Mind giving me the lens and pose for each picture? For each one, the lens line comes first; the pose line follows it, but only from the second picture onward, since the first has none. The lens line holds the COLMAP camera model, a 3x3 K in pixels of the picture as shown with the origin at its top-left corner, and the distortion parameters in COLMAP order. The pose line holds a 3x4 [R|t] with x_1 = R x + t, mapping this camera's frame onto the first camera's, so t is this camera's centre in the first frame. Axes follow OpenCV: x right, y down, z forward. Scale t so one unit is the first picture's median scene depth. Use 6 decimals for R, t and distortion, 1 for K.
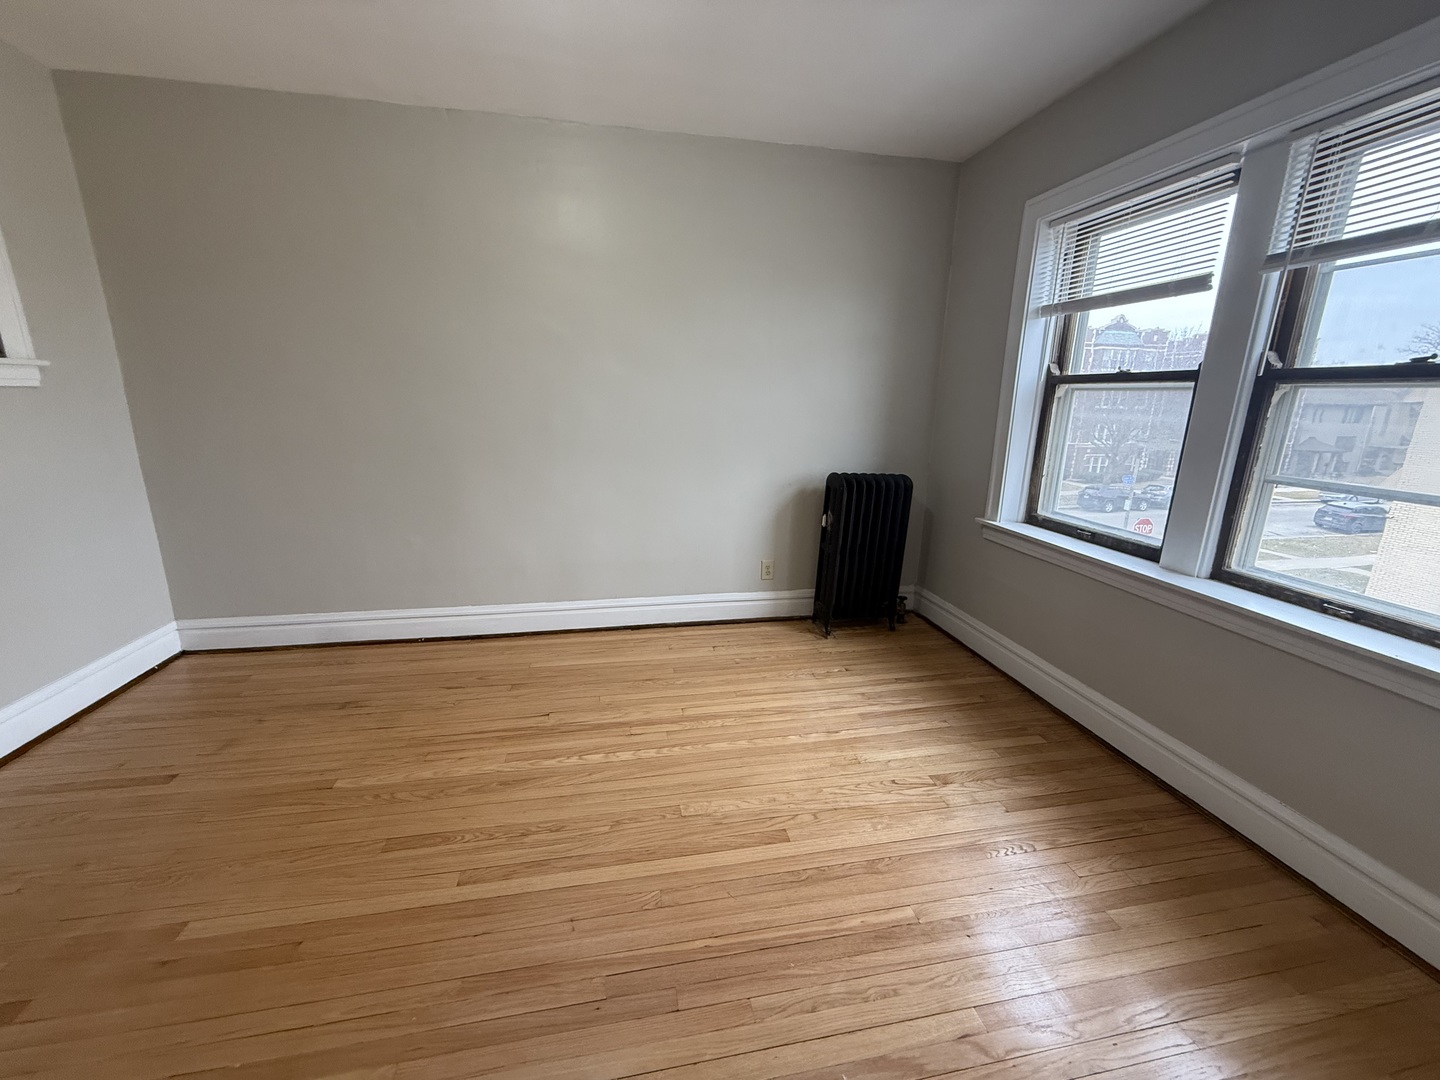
lens RADIAL K [[569.9, 0, 717.4], [0, 569.9, 534.6], [0, 0, 1]] dist [-0.000218, -0.000264]
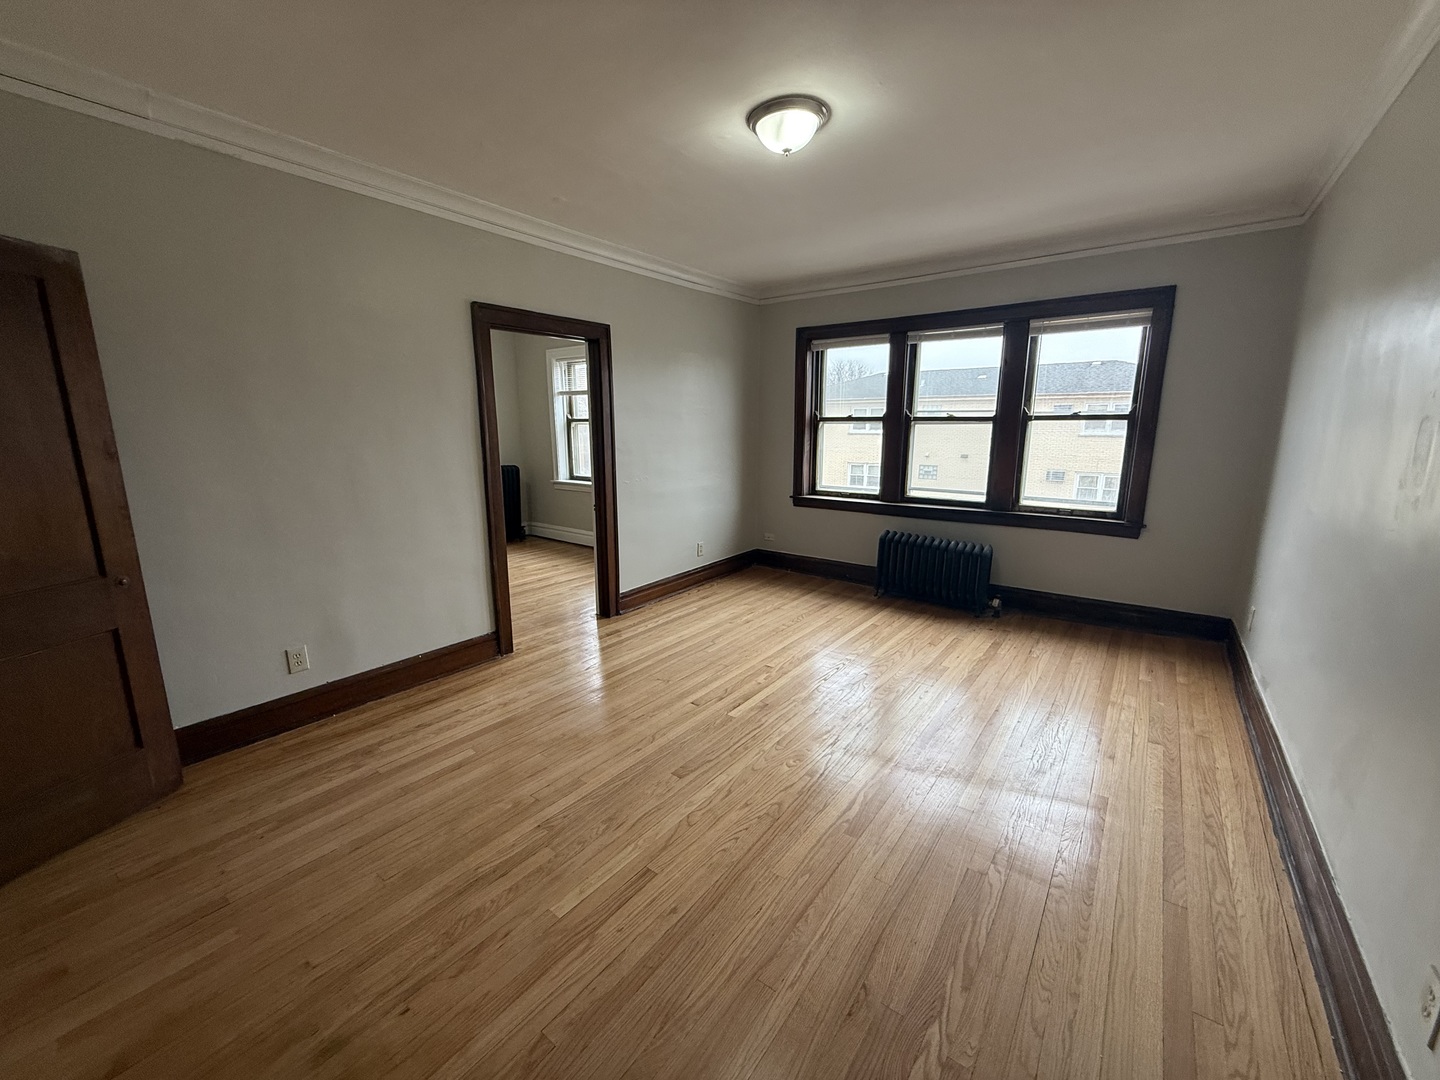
lens RADIAL K [[569.9, 0, 720.0], [0, 569.9, 543.5], [0, 0, 1]] dist [-0.000218, -0.000264]
pose [[0.742390, -0.151883, 0.652524, -0.723173], [0.170052, 0.984786, 0.035749, 0.323730], [-0.648027, 0.084424, 0.756924, -1.457033]]
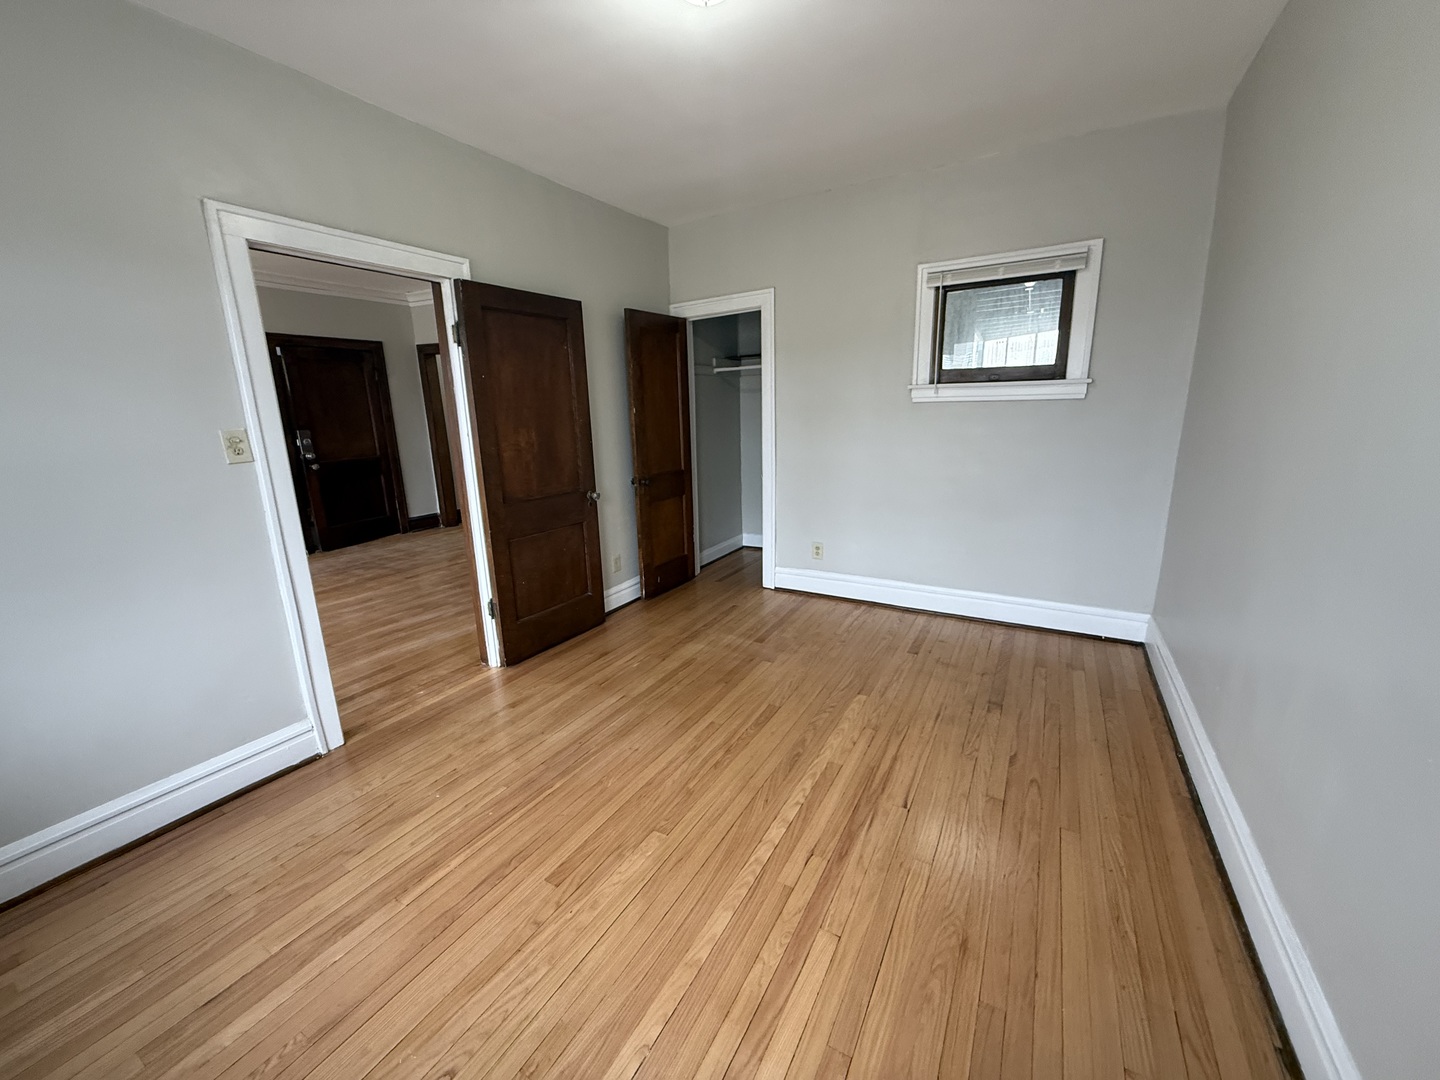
lens RADIAL K [[569.9, 0, 719.2], [0, 569.9, 543.2], [0, 0, 1]] dist [-0.000218, -0.000264]
pose [[-0.649294, 0.179109, -0.739146, 0.425071], [-0.166476, 0.914833, 0.367920, -0.292279], [0.742094, 0.361939, -0.564178, 1.221728]]
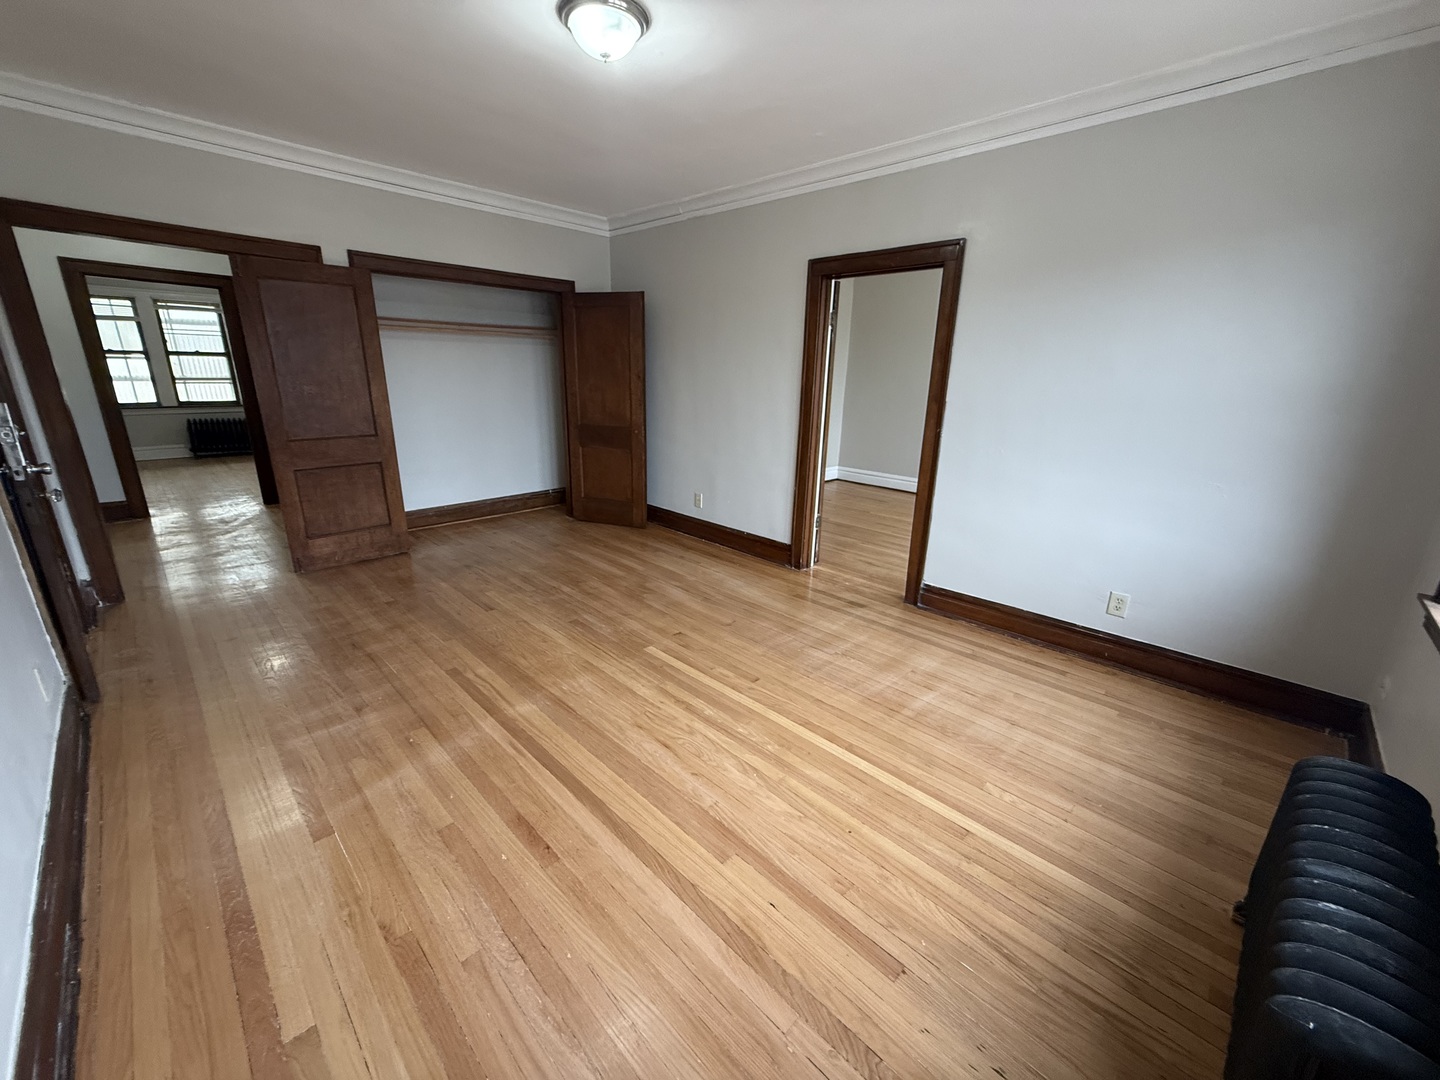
lens RADIAL K [[569.9, 0, 716.4], [0, 569.9, 545.2], [0, 0, 1]] dist [-0.000218, -0.000264]
pose [[0.566259, 0.243814, -0.787341, 1.081404], [-0.209936, 0.966406, 0.148278, 0.287438], [0.797043, 0.081328, 0.598421, -1.183291]]
